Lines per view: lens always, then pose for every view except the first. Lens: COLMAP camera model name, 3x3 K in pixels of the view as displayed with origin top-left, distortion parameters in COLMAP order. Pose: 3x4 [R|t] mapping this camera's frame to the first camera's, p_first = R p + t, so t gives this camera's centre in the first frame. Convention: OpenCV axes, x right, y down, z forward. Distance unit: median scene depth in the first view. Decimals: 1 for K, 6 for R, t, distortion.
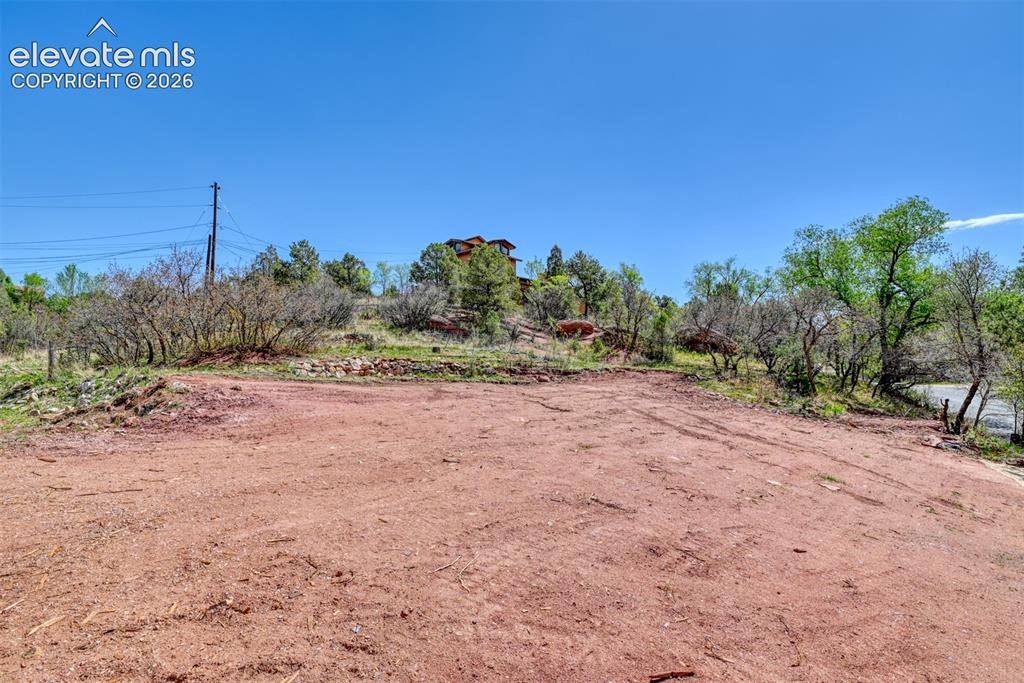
lens RADIAL K [[501.0, 0, 512.1], [0, 501.0, 342.8], [0, 0, 1]] dist [-0.021125, -0.004132]
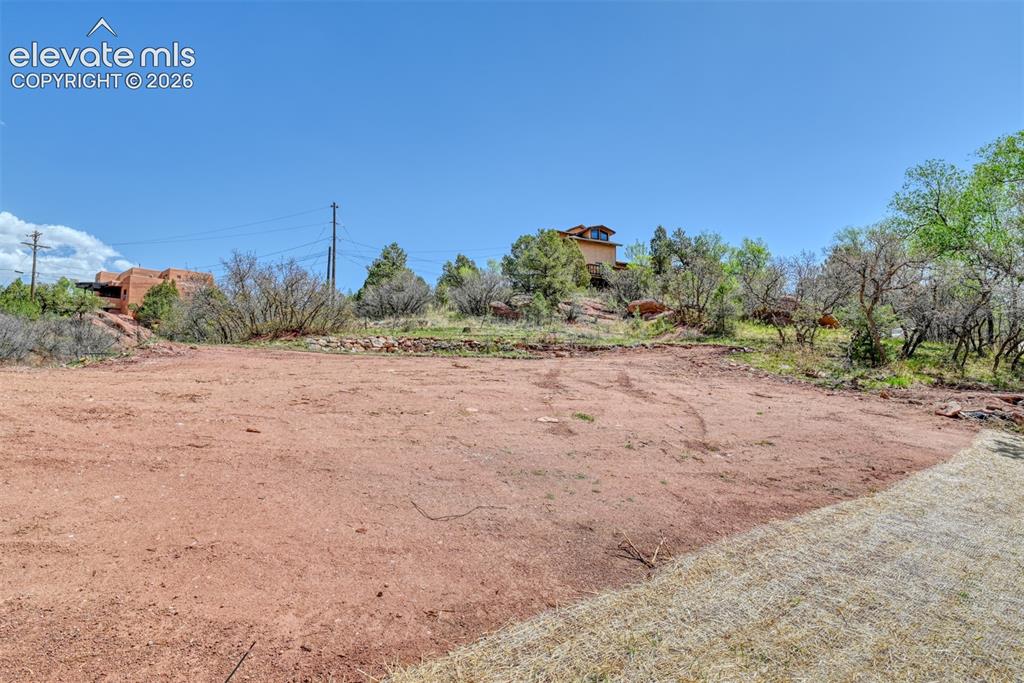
lens RADIAL K [[501.0, 0, 518.1], [0, 501.0, 347.1], [0, 0, 1]] dist [-0.021125, -0.004132]
pose [[0.937139, -0.029203, -0.347731, 0.309542], [0.030995, 0.999519, -0.000409, 0.052479], [0.347576, -0.010394, 0.937594, 0.037494]]
